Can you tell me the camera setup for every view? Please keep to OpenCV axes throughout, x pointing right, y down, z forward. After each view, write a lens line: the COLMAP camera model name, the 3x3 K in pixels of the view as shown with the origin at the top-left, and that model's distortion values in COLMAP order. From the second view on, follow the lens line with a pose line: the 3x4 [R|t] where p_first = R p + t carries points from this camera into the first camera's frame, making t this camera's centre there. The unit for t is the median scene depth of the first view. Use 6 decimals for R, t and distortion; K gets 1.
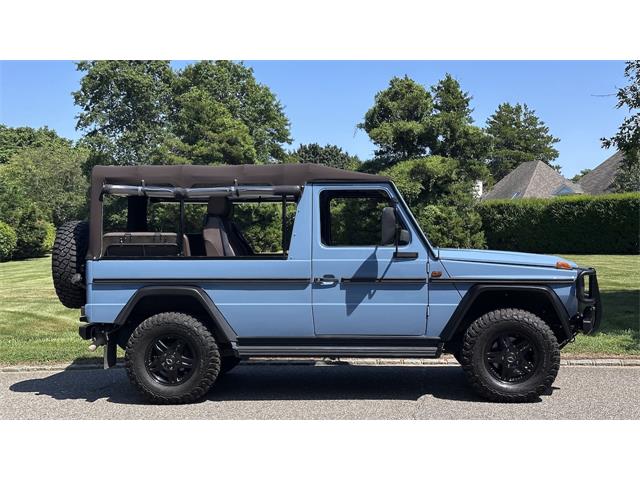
lens RADIAL K [[903.2, 0, 326.1], [0, 903.2, 238.9], [0, 0, 1]] dist [0.161762, 0.000000]
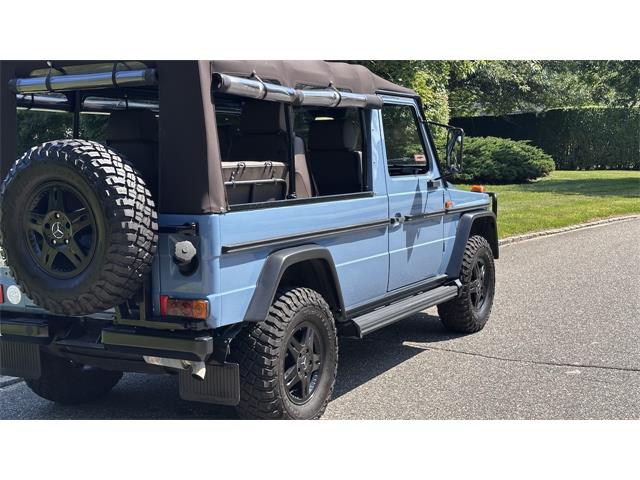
lens RADIAL K [[903.2, 0, 317.4], [0, 903.2, 234.5], [0, 0, 1]] dist [0.161762, 0.000000]
pose [[0.412561, -0.082539, 0.907183, -0.734751], [0.019030, 0.996450, 0.082006, -0.007357], [-0.910731, -0.016569, 0.412668, 0.737150]]
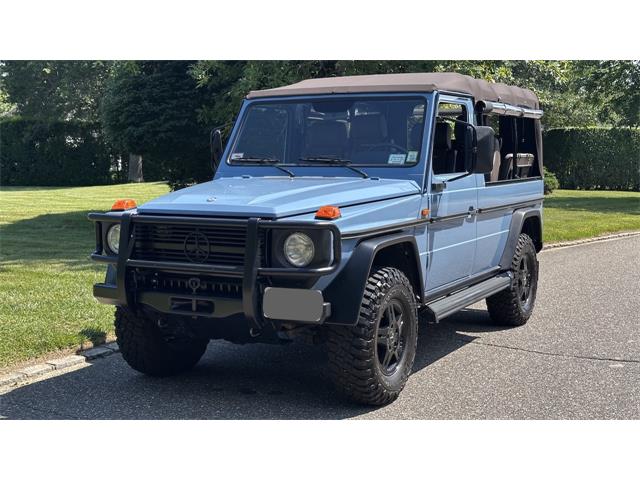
lens RADIAL K [[903.2, 0, 321.2], [0, 903.2, 245.0], [0, 0, 1]] dist [0.161762, 0.000000]
pose [[0.400030, -0.066989, 0.914051, -0.804144], [-0.004924, 0.997154, 0.075234, 0.011585], [-0.916489, -0.034597, 0.398561, 0.781539]]
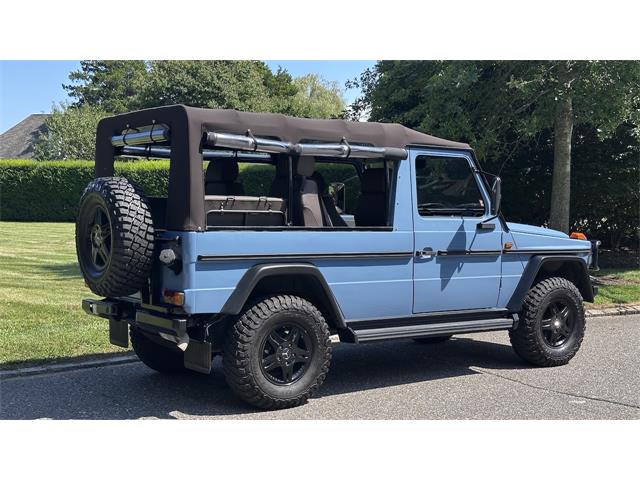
lens RADIAL K [[903.2, 0, 322.3], [0, 903.2, 240.1], [0, 0, 1]] dist [0.161762, 0.000000]
pose [[0.755934, -0.006259, 0.654618, -0.680441], [-0.018161, 0.999369, 0.030527, 0.005826], [-0.654396, -0.034965, 0.755343, 0.371667]]
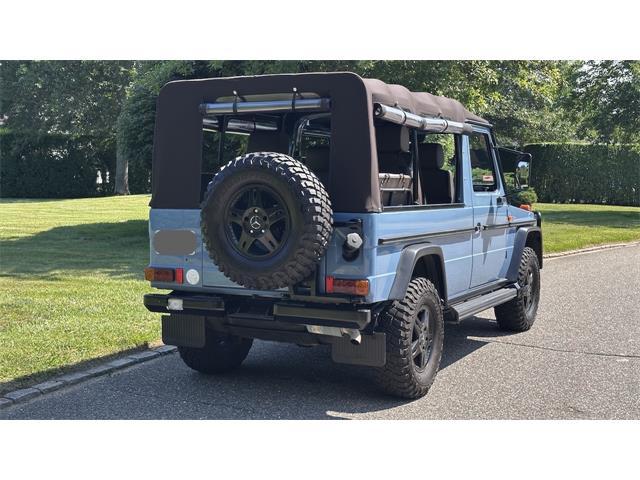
lens RADIAL K [[903.2, 0, 317.3], [0, 903.2, 237.9], [0, 0, 1]] dist [0.161762, 0.000000]
pose [[0.376656, -0.047209, 0.925149, -0.923492], [-0.008103, 0.998494, 0.054251, 0.005848], [-0.926318, -0.027930, 0.375706, 0.798979]]
